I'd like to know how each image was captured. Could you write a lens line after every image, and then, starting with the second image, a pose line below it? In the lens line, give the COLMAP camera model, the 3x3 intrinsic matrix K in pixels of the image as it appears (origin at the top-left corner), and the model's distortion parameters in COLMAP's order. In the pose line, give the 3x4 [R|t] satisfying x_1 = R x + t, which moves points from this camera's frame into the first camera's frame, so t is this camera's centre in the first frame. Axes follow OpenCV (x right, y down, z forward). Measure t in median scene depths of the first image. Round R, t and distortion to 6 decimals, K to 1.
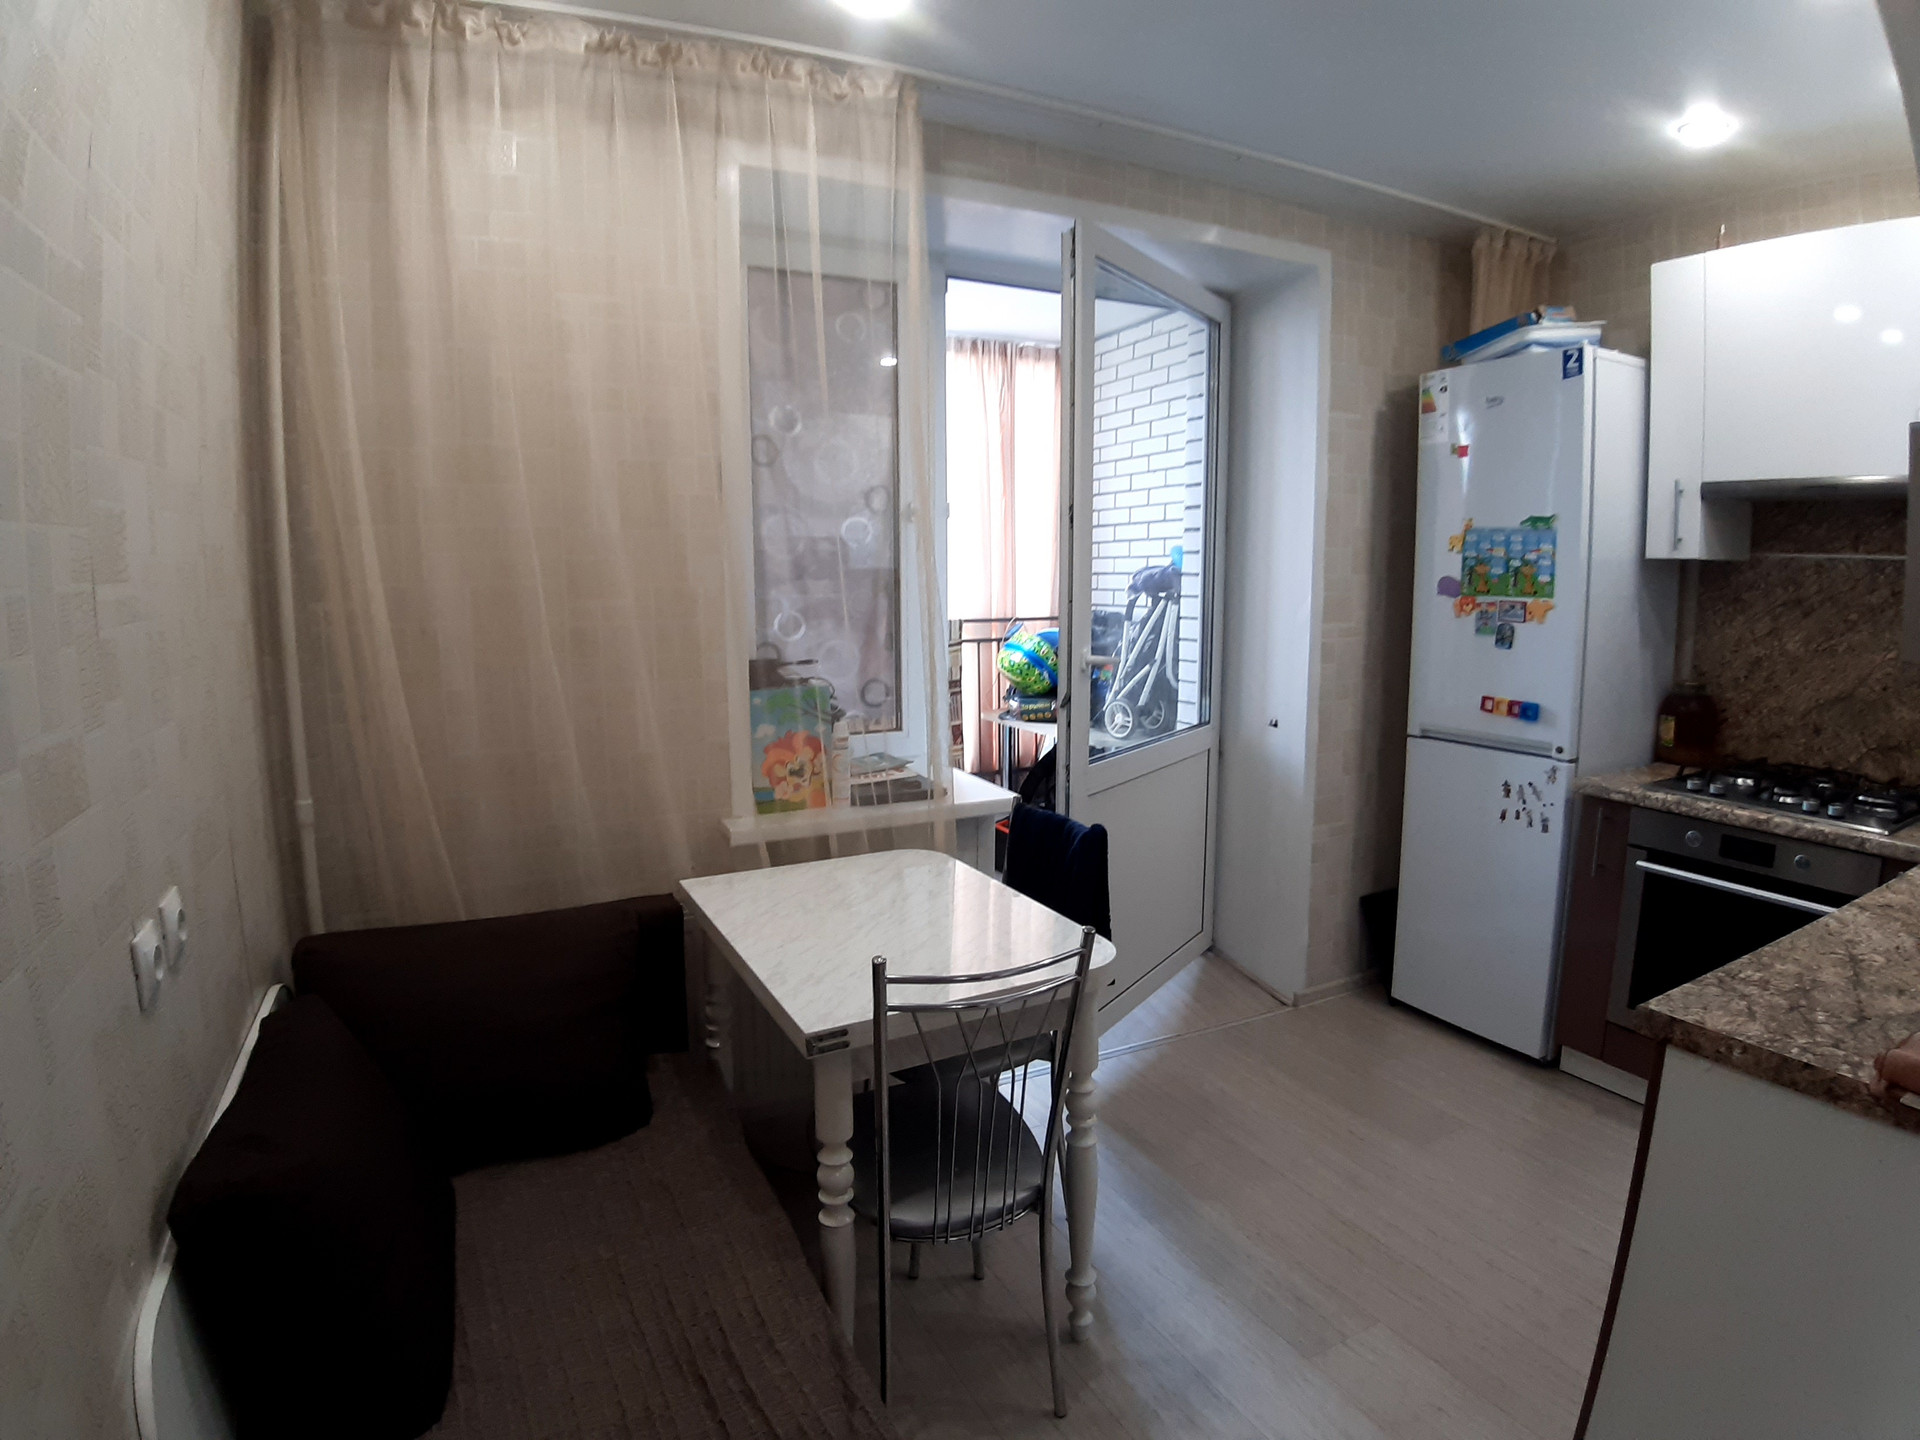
lens RADIAL K [[986.2, 0, 953.0], [0, 986.2, 716.3], [0, 0, 1]] dist [-0.089047, -0.004589]
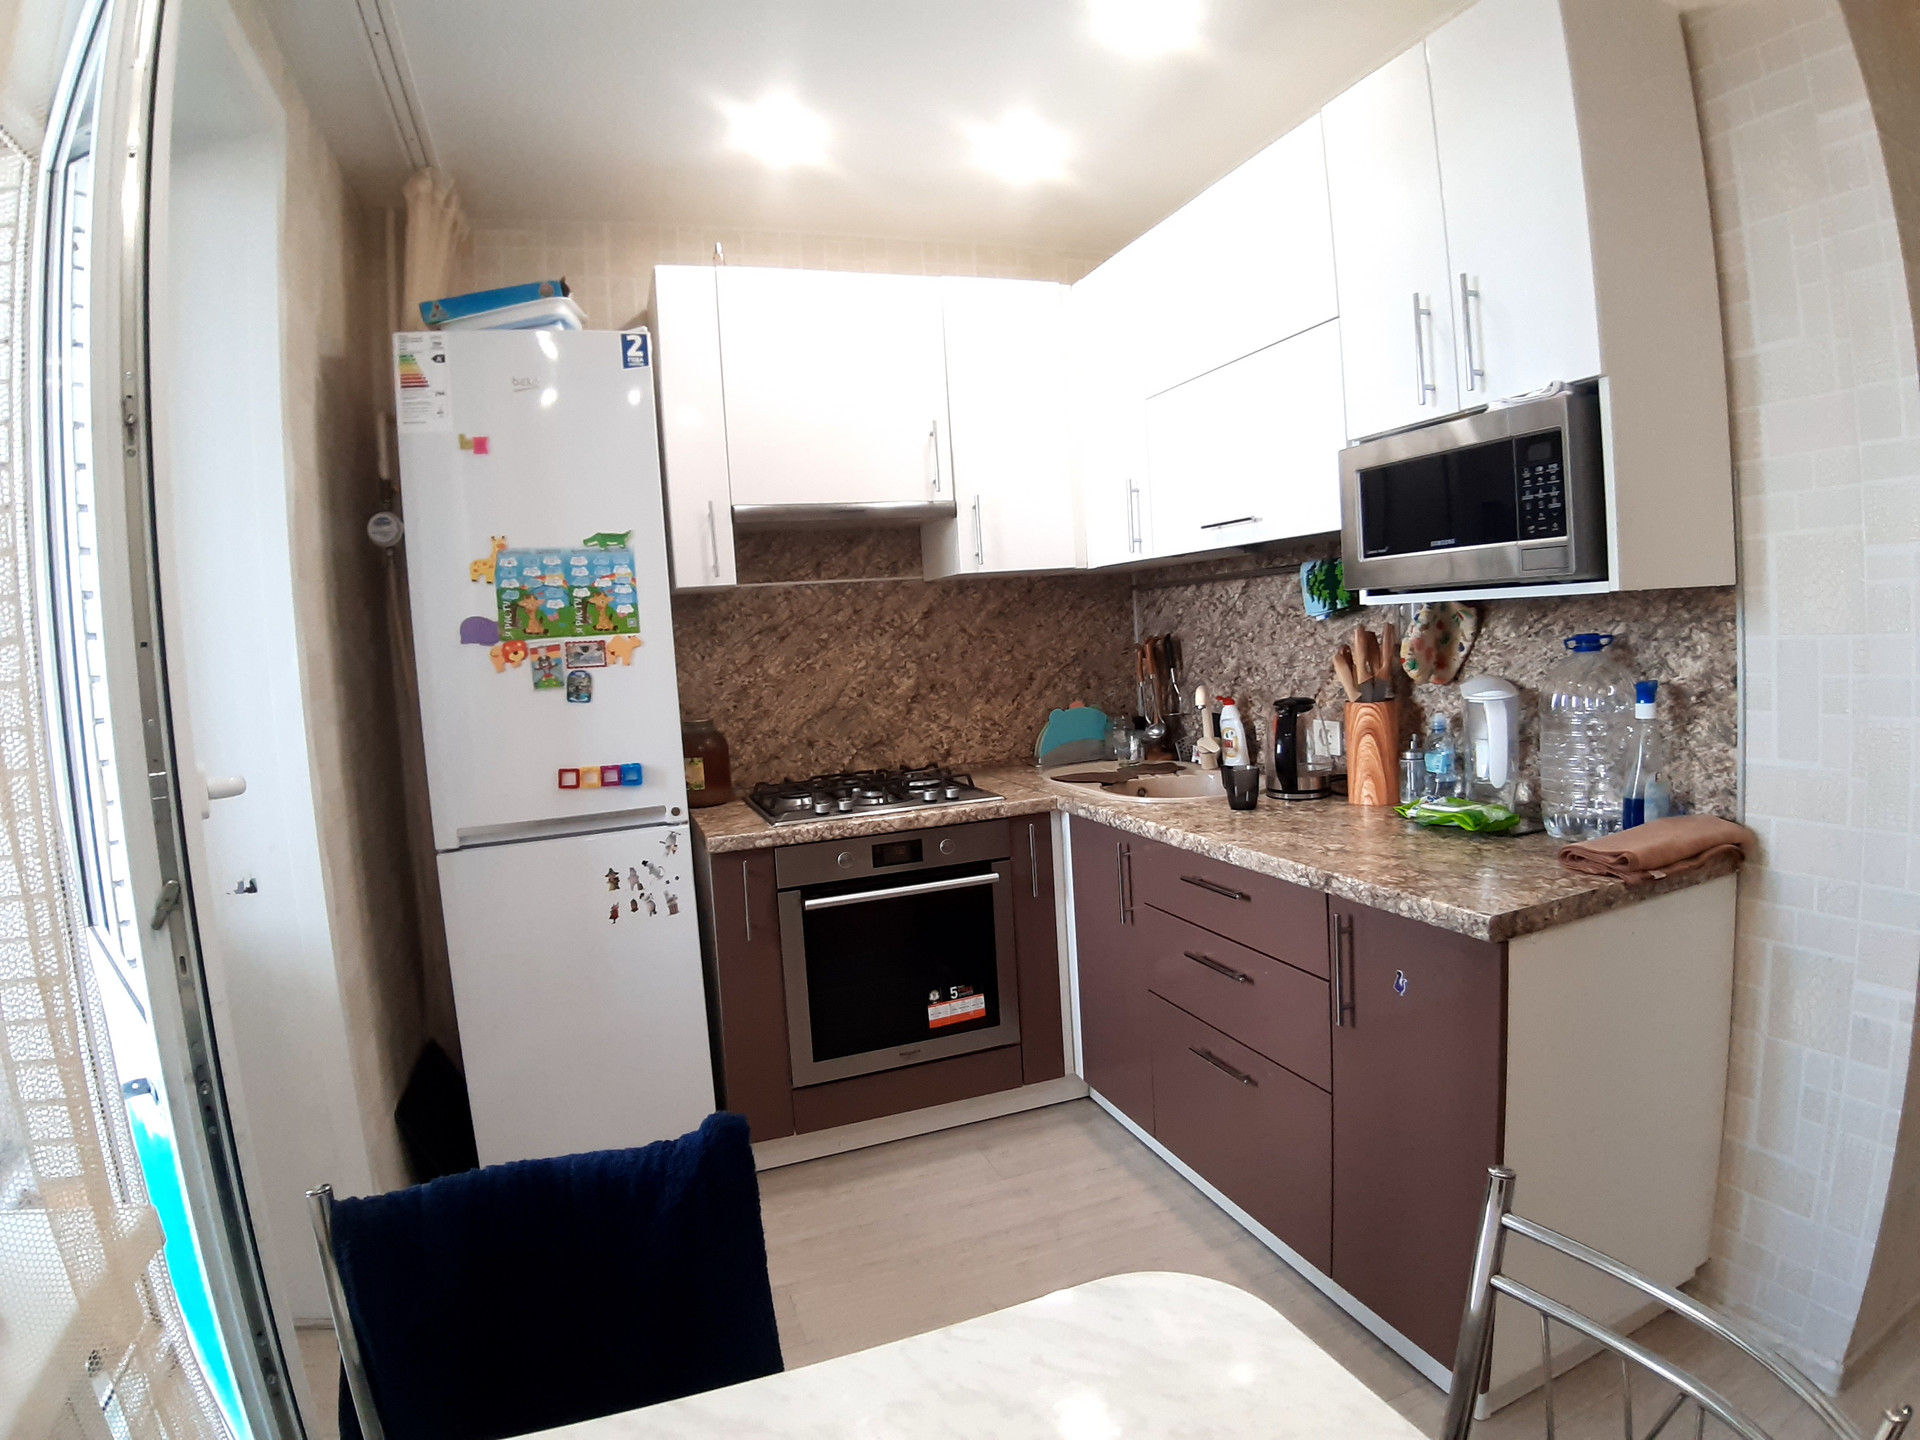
lens RADIAL K [[986.2, 0, 957.2], [0, 986.2, 716.1], [0, 0, 1]] dist [-0.089047, -0.004589]
pose [[0.126258, -0.081994, 0.988603, -0.172927], [0.205326, 0.977157, 0.054822, -0.042493], [-0.970515, 0.196064, 0.140209, 0.617485]]
